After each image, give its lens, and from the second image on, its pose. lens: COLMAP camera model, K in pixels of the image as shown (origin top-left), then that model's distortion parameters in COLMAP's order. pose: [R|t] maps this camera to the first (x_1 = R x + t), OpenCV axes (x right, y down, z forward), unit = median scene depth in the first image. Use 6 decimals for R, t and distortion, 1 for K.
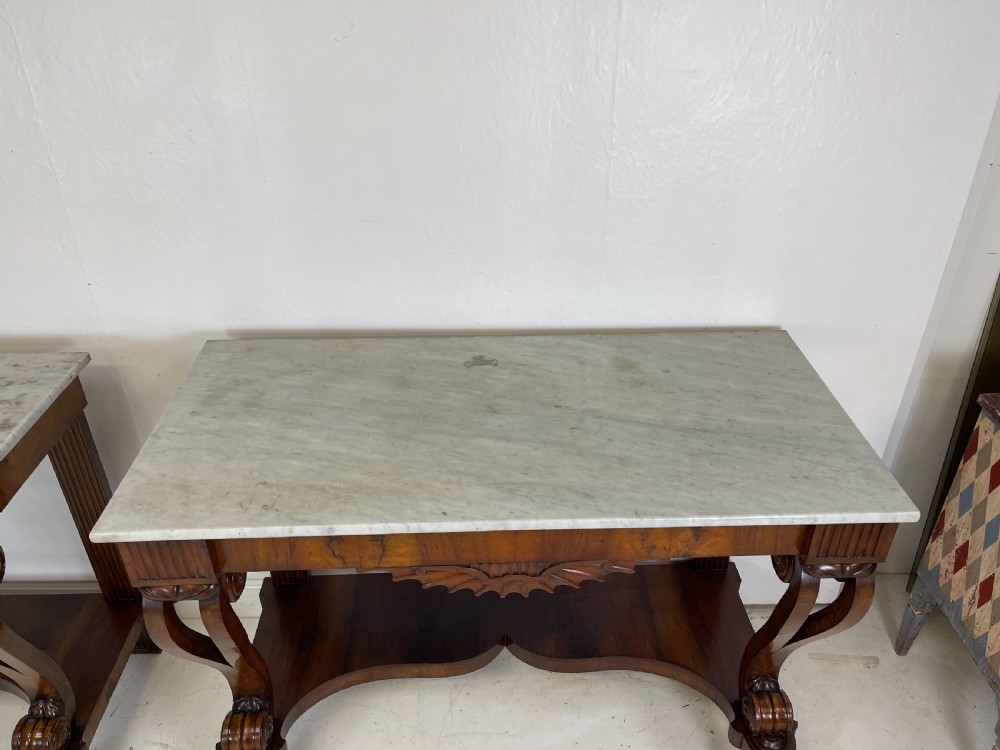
lens RADIAL K [[765.1, 0, 511.4], [0, 765.1, 371.1], [0, 0, 1]] dist [0.053462, -0.075339]
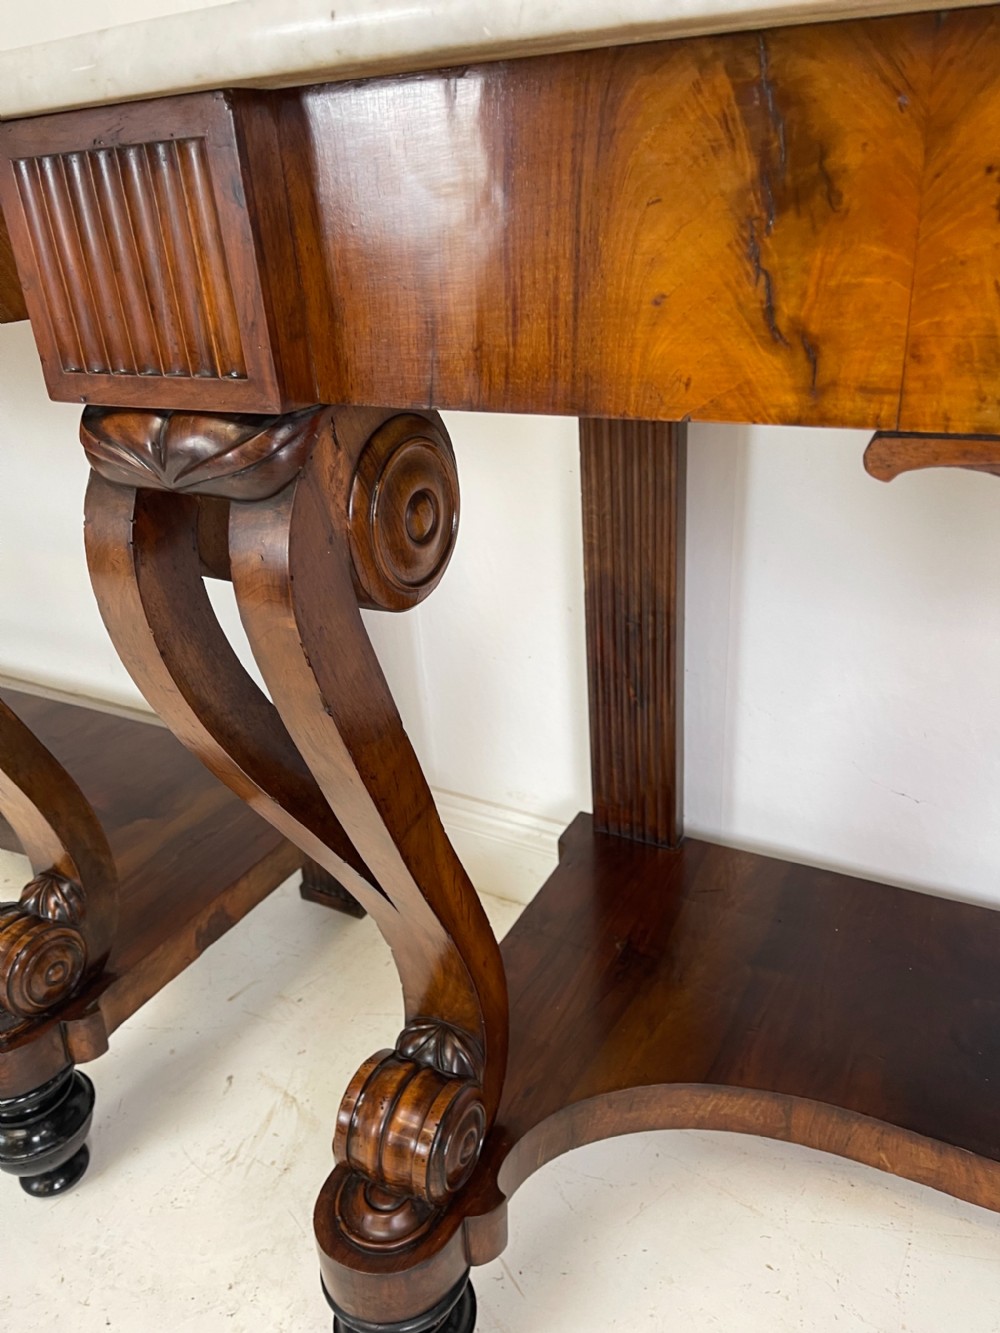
lens RADIAL K [[1019.8, 0, 503.9], [0, 1019.8, 661.6], [0, 0, 1]] dist [0.053462, -0.075339]
pose [[0.857415, 0.166910, -0.486806, -0.115694], [-0.209777, 0.977142, -0.034451, 0.270370], [0.469929, 0.131659, 0.872830, 0.588726]]
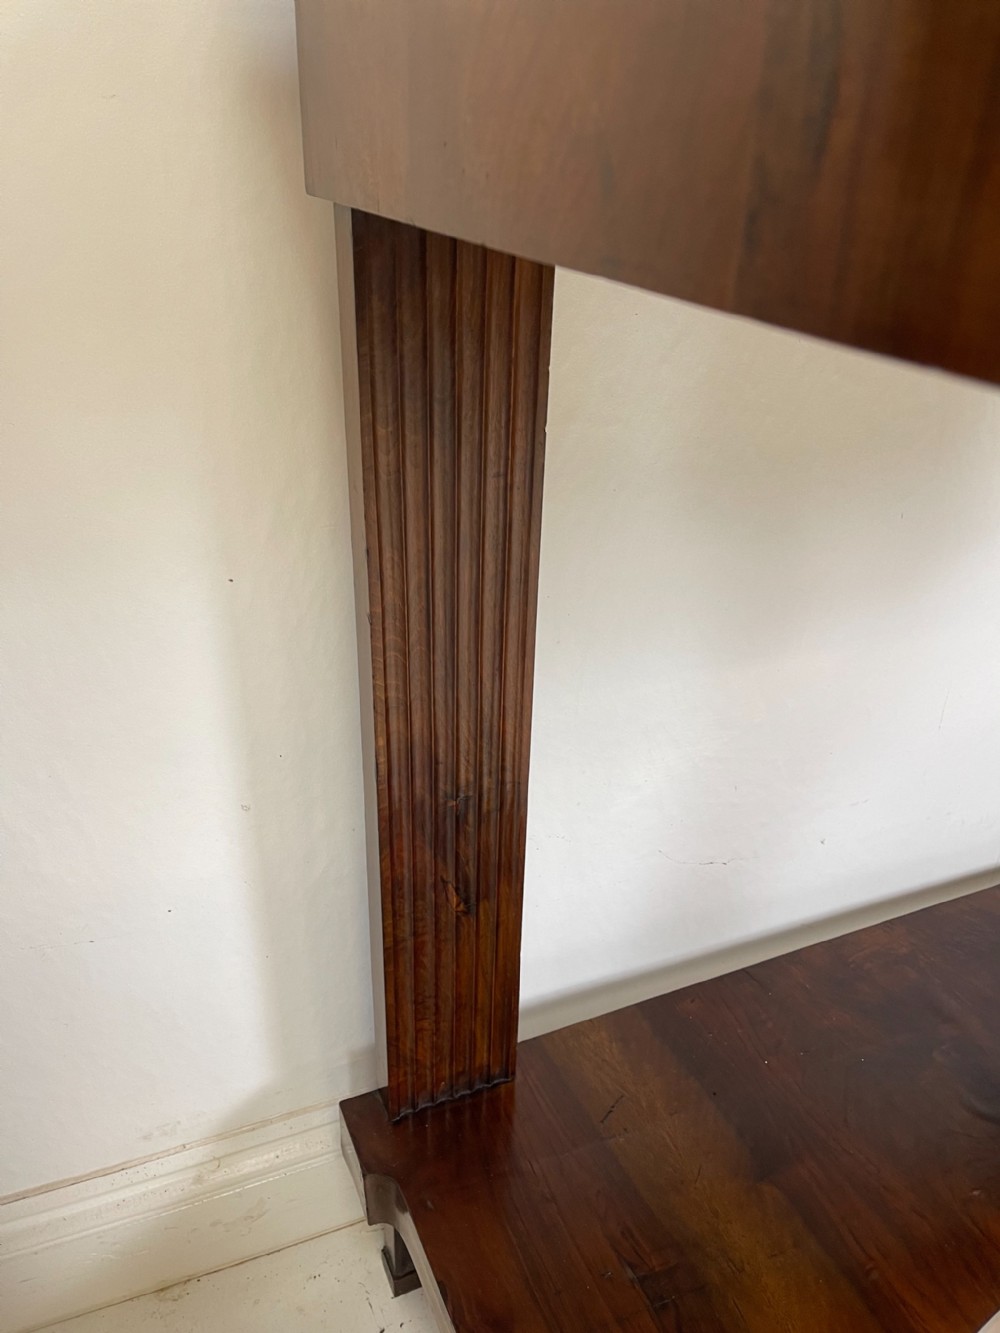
lens RADIAL K [[1019.8, 0, 502.0], [0, 1019.8, 675.6], [0, 0, 1]] dist [0.053462, -0.075339]
pose [[0.933263, -0.156137, 0.323484, -0.454954], [0.169954, 0.985342, -0.014726, 0.172615], [-0.316443, 0.068720, 0.946119, 0.801055]]
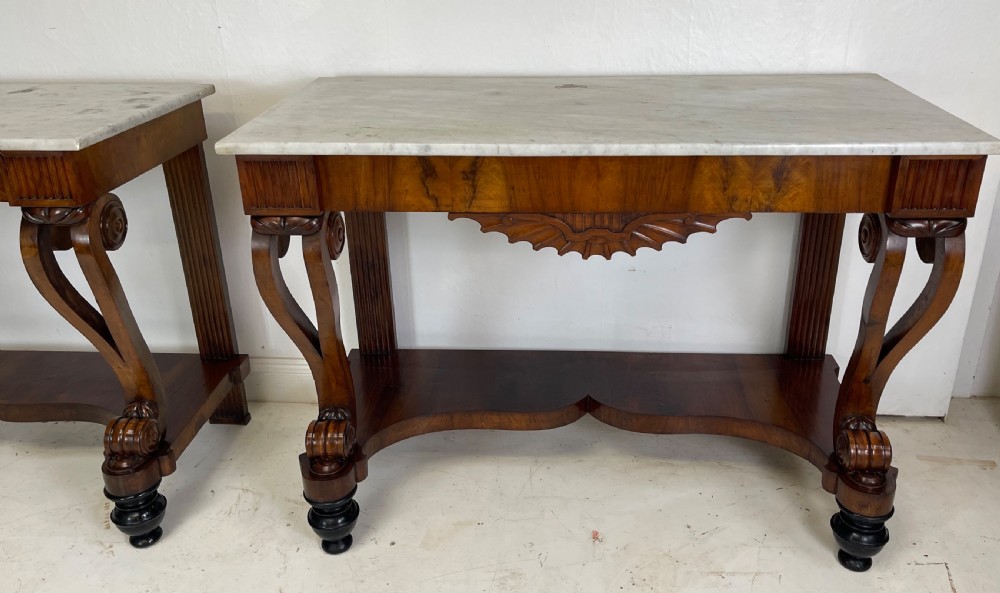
lens RADIAL K [[815.1, 0, 527.3], [0, 815.1, 265.6], [0, 0, 1]] dist [0.057587, -0.070537]
pose [[0.994788, 0.023219, -0.099285, 0.016315], [-0.037502, 0.988792, -0.144514, 0.386636], [0.094817, 0.147485, 0.984509, -0.067493]]
